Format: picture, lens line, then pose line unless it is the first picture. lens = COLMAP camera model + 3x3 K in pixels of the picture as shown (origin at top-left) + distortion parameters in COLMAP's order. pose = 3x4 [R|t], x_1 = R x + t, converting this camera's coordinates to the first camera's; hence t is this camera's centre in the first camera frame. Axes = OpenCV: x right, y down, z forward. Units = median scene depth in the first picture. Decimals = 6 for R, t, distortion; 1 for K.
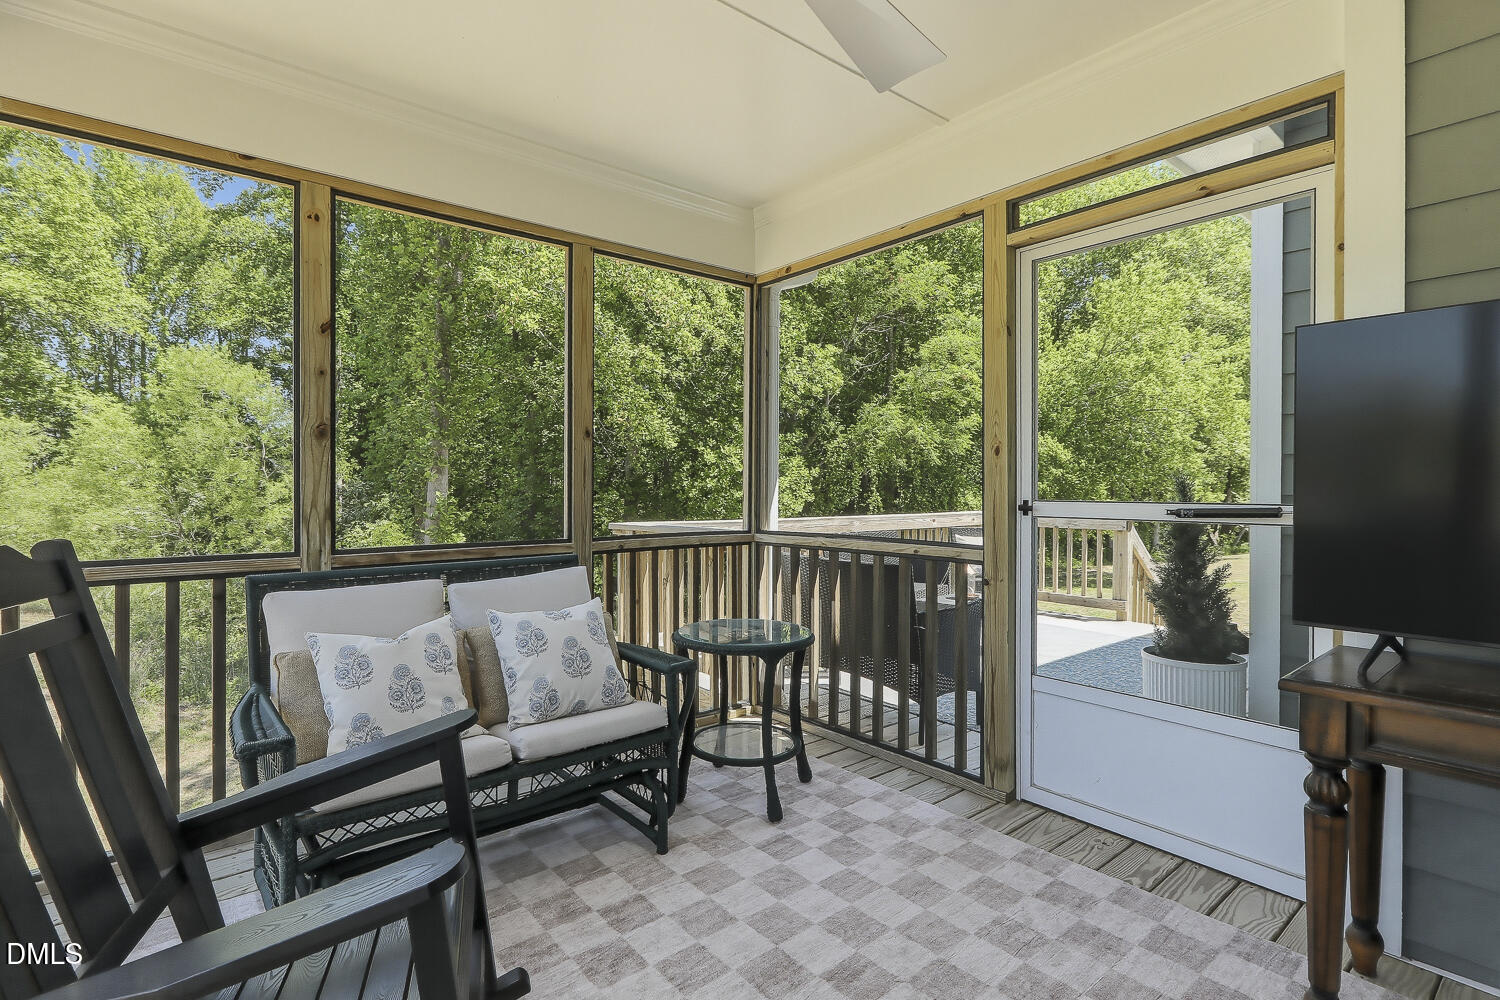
lens RADIAL K [[722.3, 0, 747.7], [0, 722.3, 496.7], [0, 0, 1]] dist [-0.002698, -0.000009]
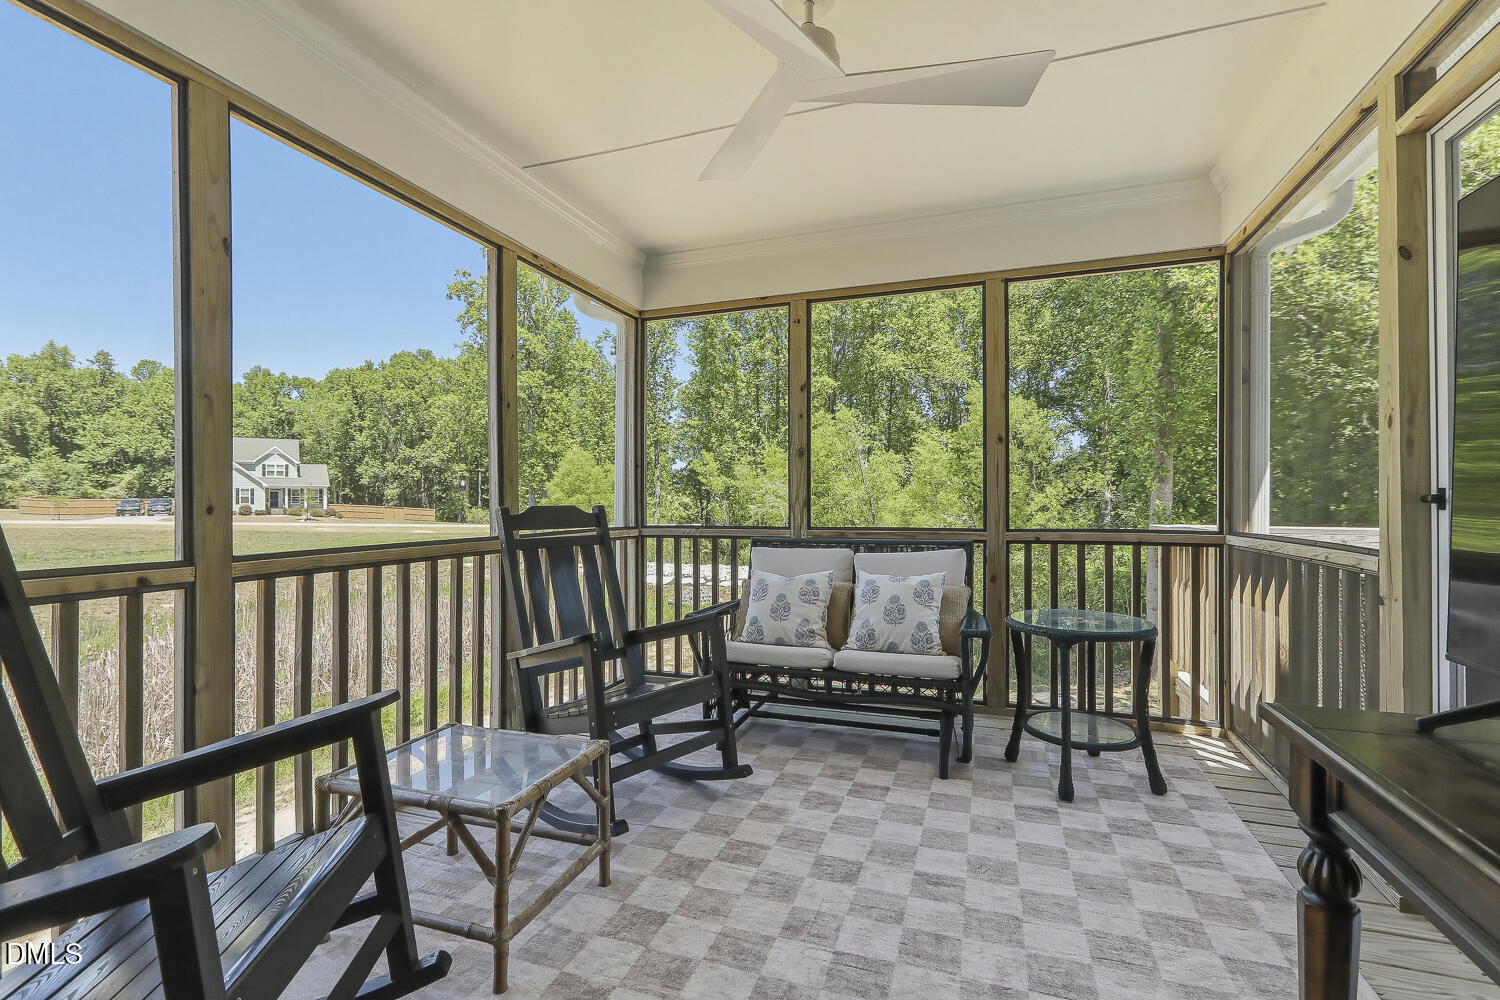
lens RADIAL K [[675.5, 0, 743.7], [0, 675.5, 504.6], [0, 0, 1]] dist [-0.002472, 0.002245]
pose [[0.530153, 0.003261, -0.847896, 0.614187], [-0.005694, 0.999984, 0.000286, 0.025701], [0.847883, 0.004677, 0.530163, 0.089463]]
